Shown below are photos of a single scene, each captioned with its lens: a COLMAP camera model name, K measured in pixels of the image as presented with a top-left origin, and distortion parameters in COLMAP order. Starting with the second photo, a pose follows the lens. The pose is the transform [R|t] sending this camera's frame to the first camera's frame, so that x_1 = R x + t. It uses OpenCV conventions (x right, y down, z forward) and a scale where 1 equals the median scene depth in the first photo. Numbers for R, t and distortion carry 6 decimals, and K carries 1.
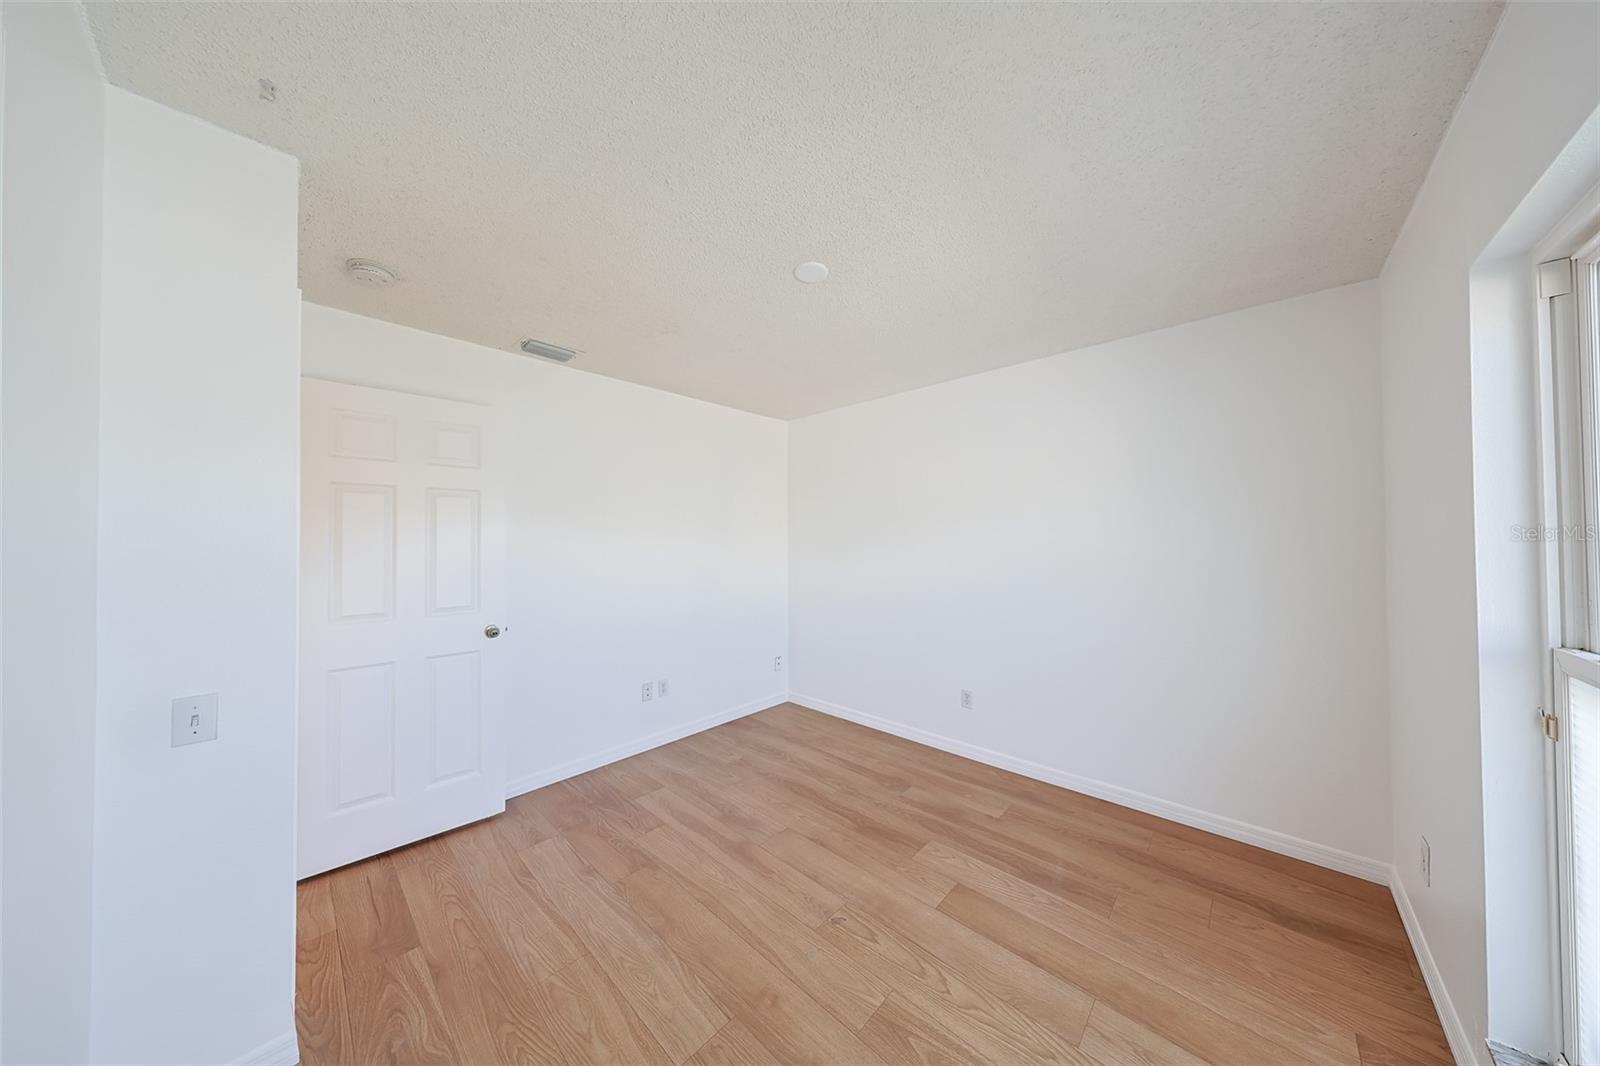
lens RADIAL K [[492.7, 0, 783.6], [0, 492.7, 539.1], [0, 0, 1]] dist [0.000761, 0.000036]
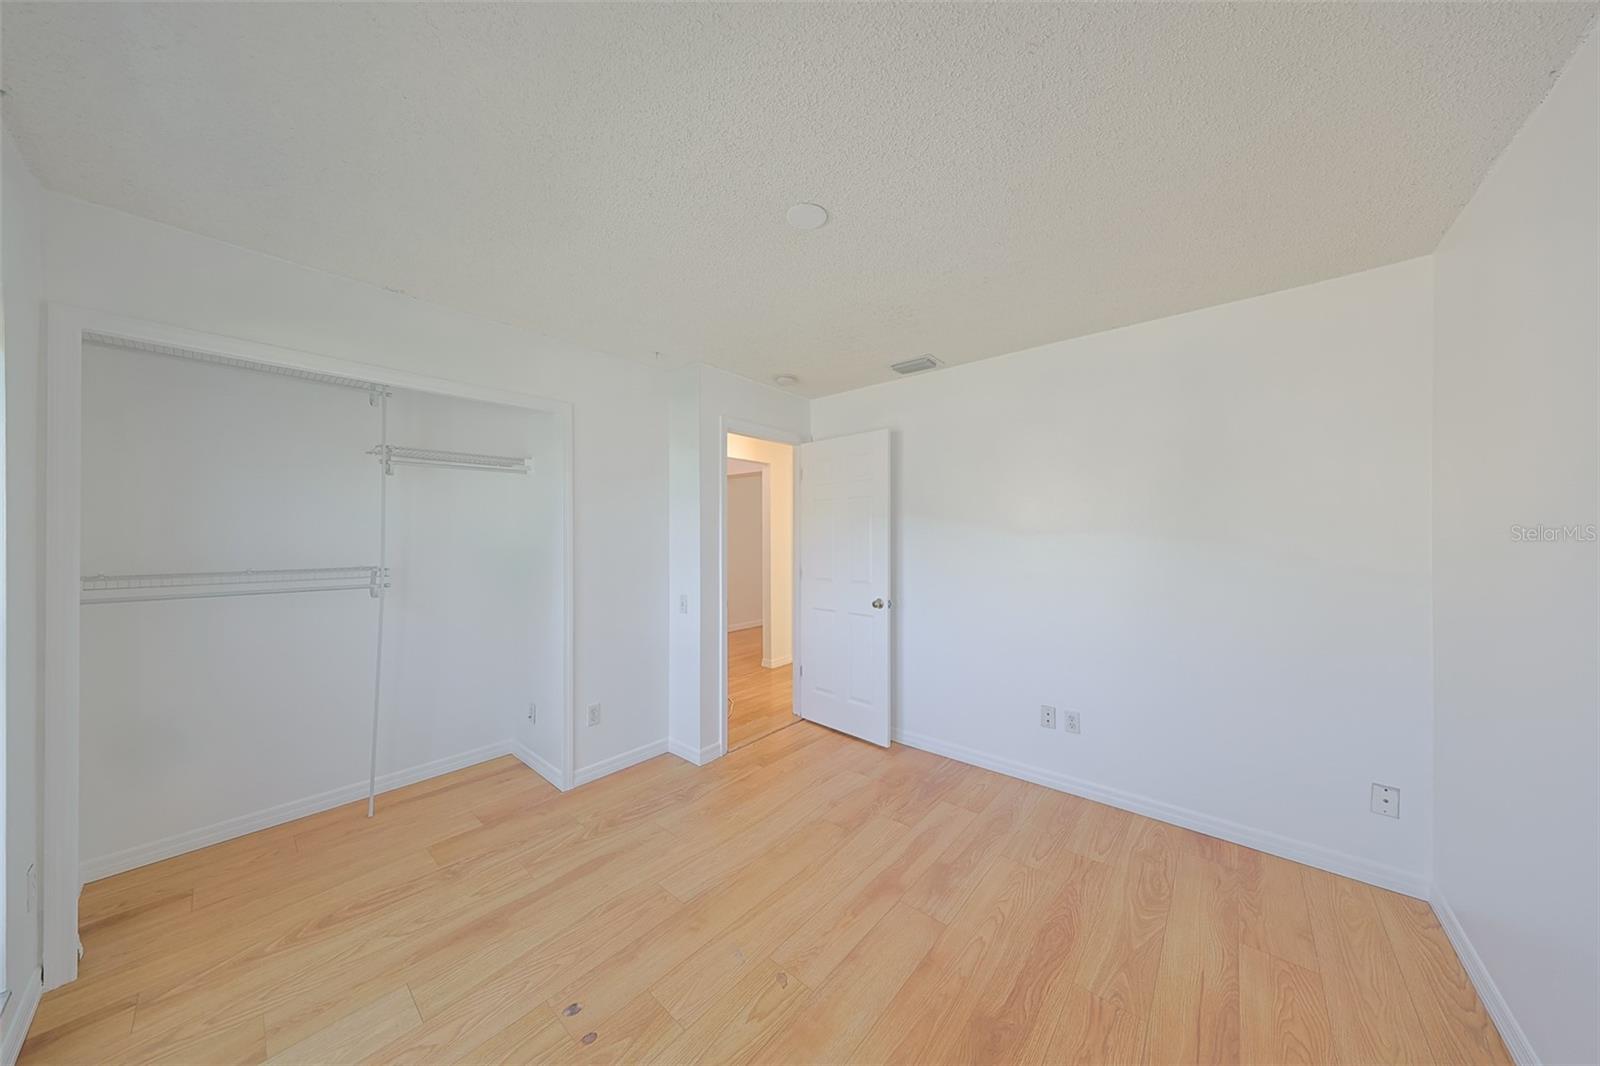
lens RADIAL K [[500.2, 0, 801.4], [0, 500.2, 538.0], [0, 0, 1]] dist [-0.000036, 0.000018]
pose [[0.058460, 0.008880, -0.998250, 0.679266], [0.006037, 0.999939, 0.009248, 0.002036], [0.998271, -0.006567, 0.058403, 0.692721]]
